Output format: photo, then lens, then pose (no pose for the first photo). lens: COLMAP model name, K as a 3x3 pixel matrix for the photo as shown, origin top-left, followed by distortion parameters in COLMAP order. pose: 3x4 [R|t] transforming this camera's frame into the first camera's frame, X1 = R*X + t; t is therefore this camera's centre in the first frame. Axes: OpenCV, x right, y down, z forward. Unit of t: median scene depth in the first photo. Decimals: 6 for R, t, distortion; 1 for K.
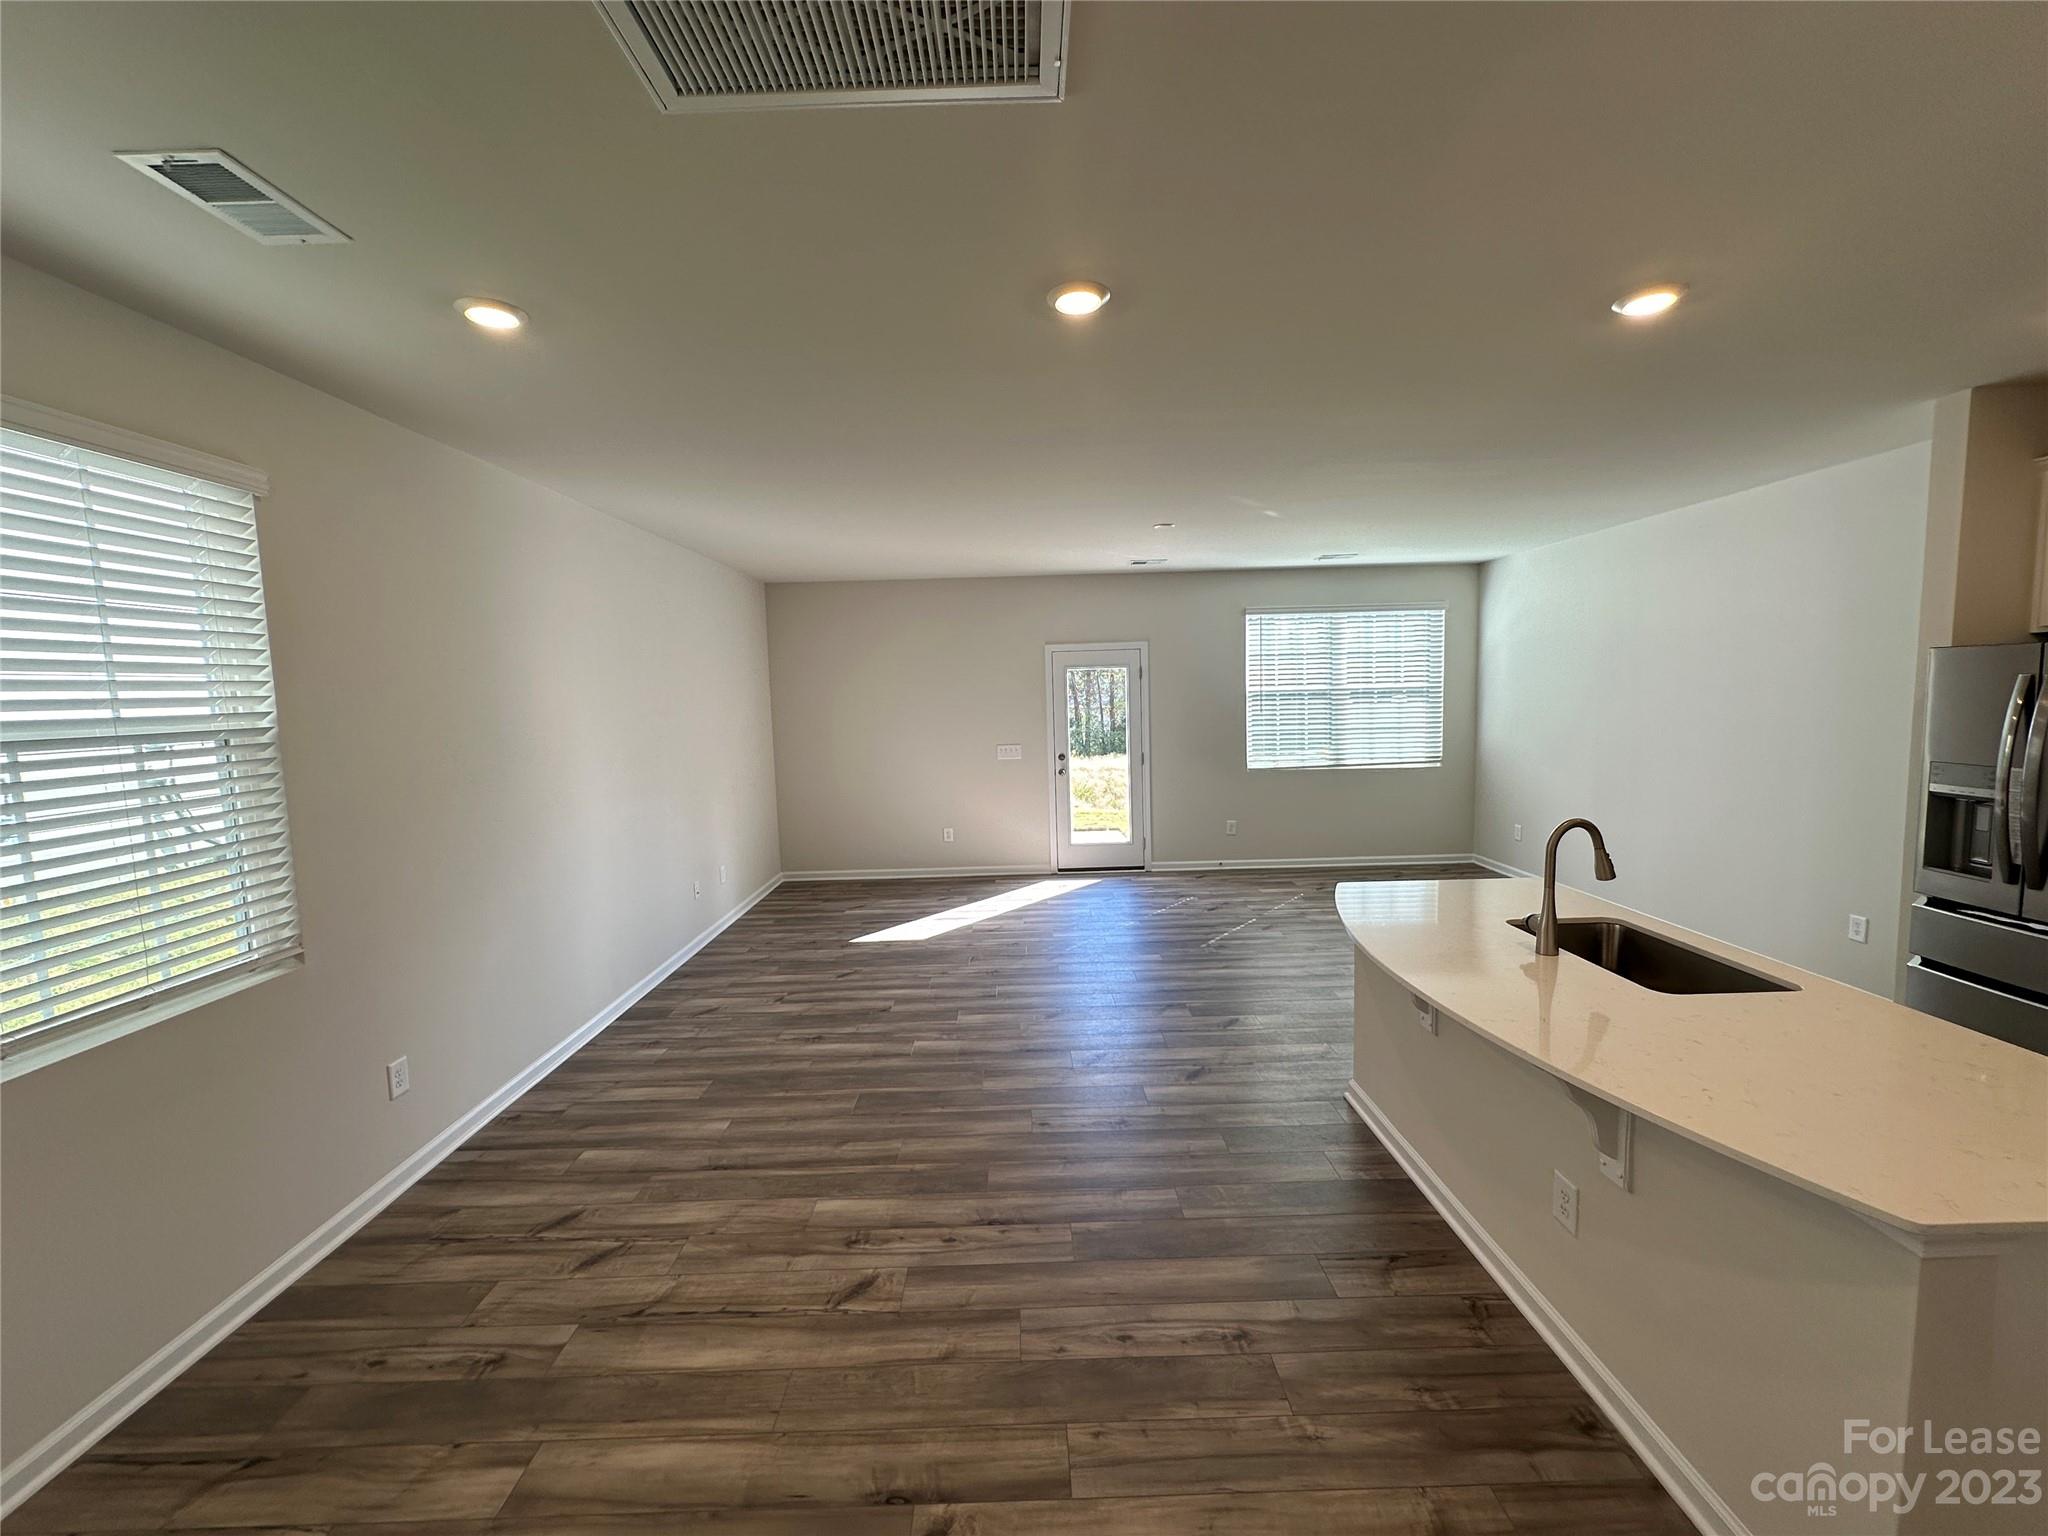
lens RADIAL K [[816.2, 0, 1023.8], [0, 816.2, 762.7], [0, 0, 1]] dist [-0.000834, 0.000319]
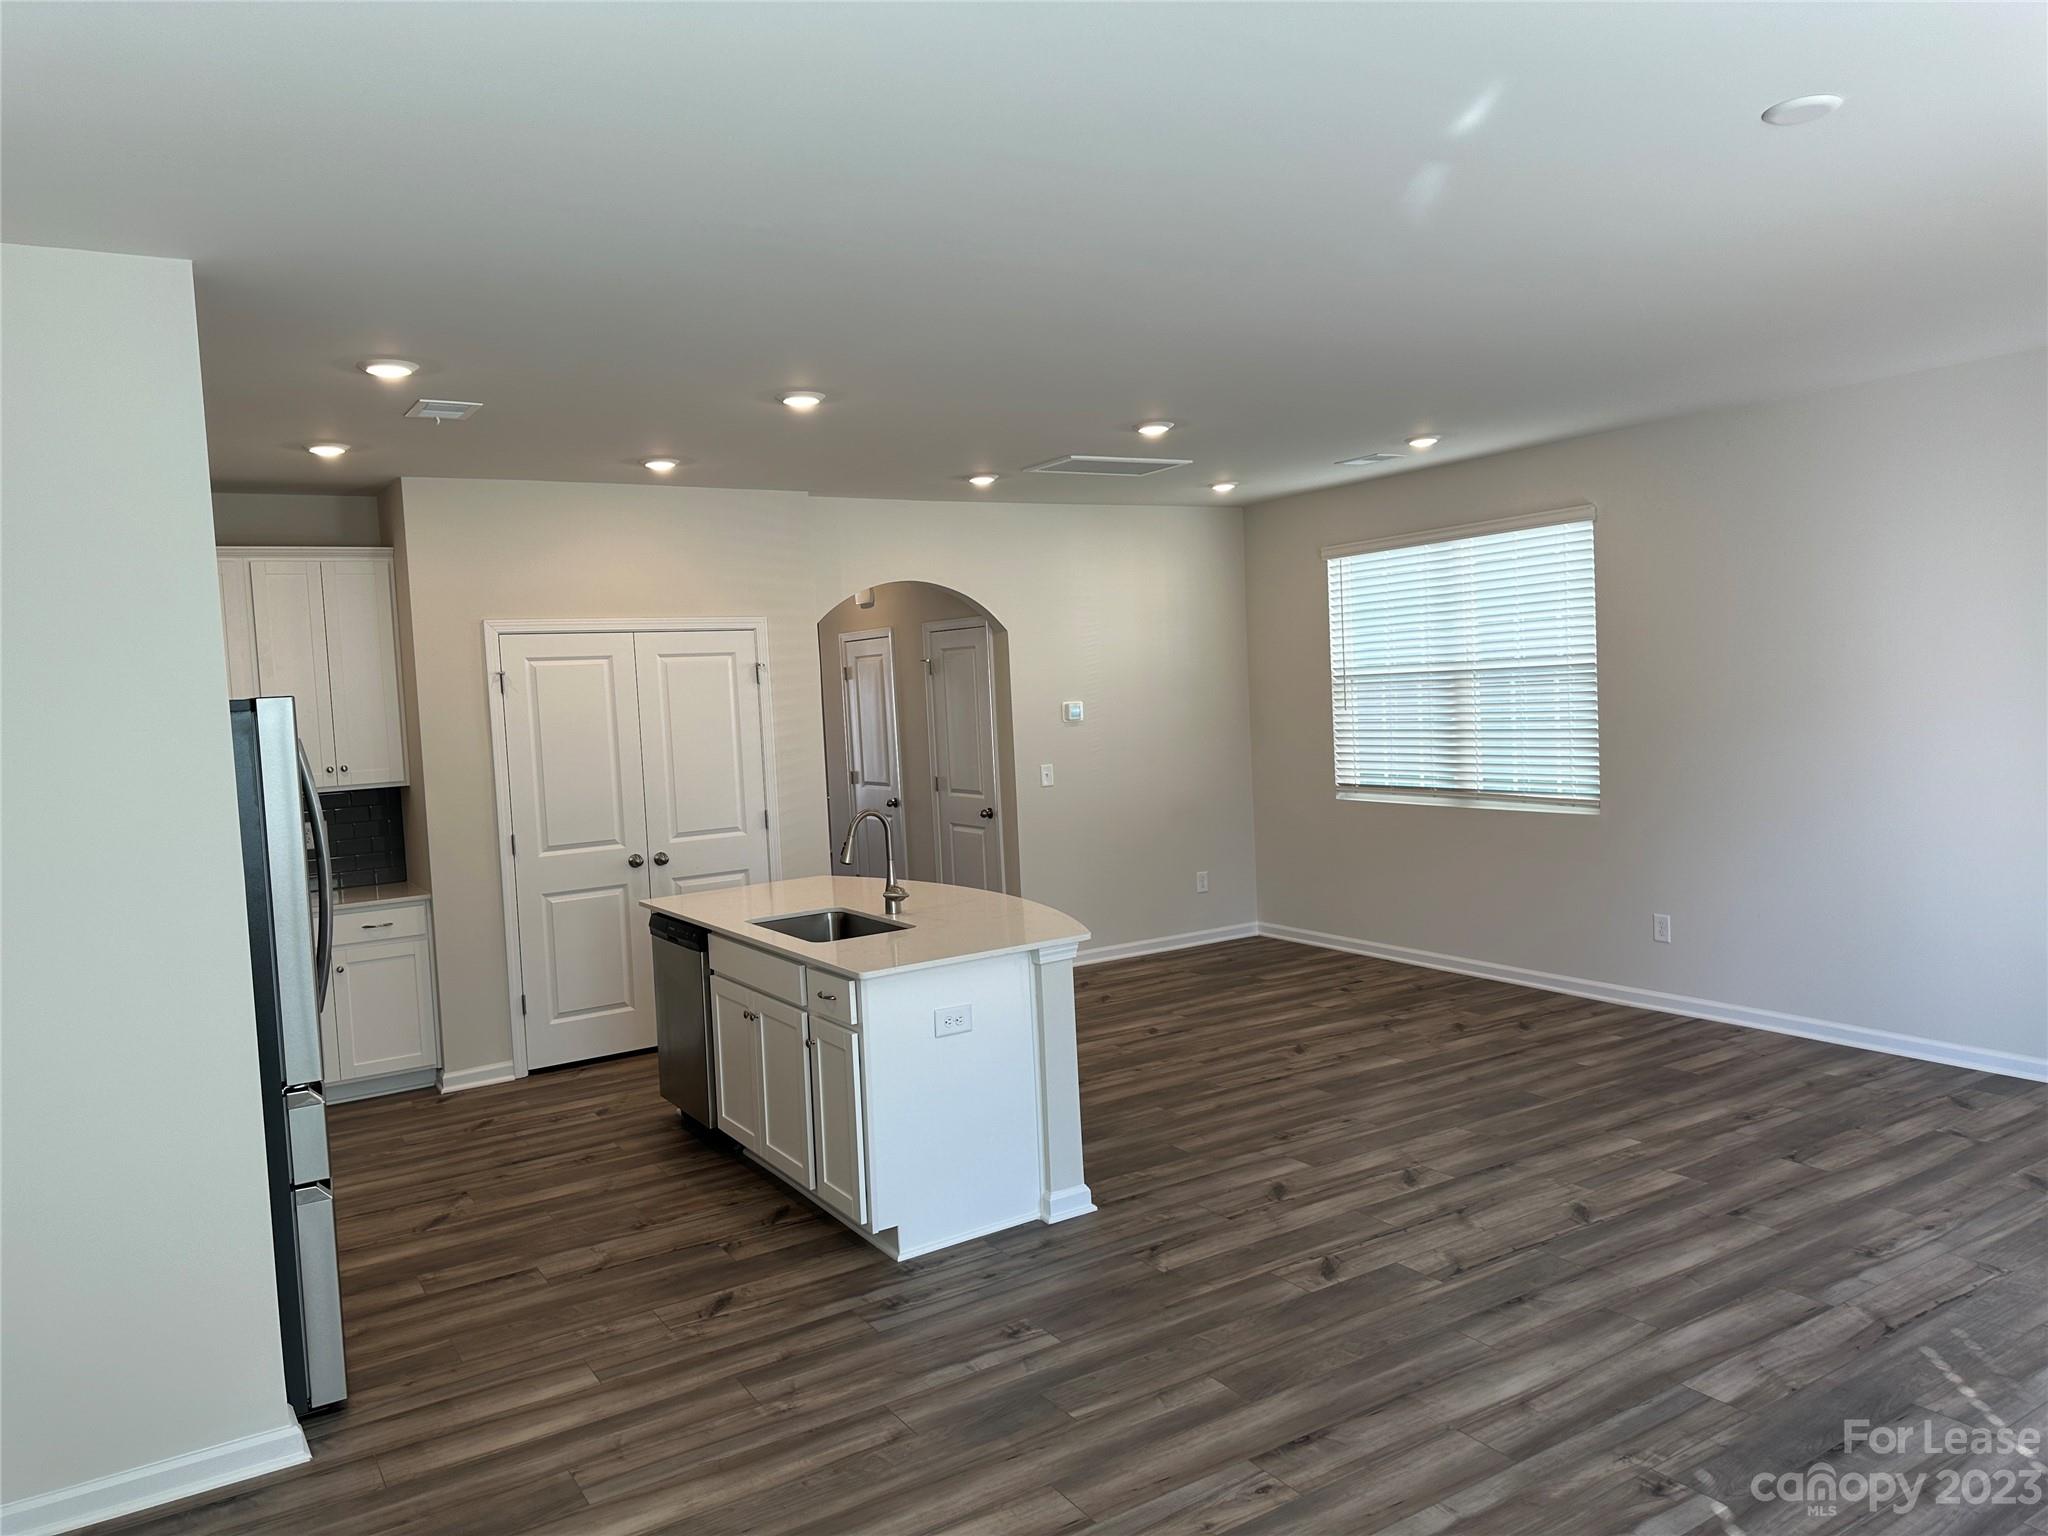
lens RADIAL K [[1431.1, 0, 1028.7], [0, 1431.1, 755.0], [0, 0, 1]] dist [0.058698, -0.070131]
pose [[-0.848784, 0.097343, -0.519702, 1.000540], [0.027785, 0.989760, 0.140008, -0.192203], [0.528009, 0.104396, -0.842797, 1.858479]]
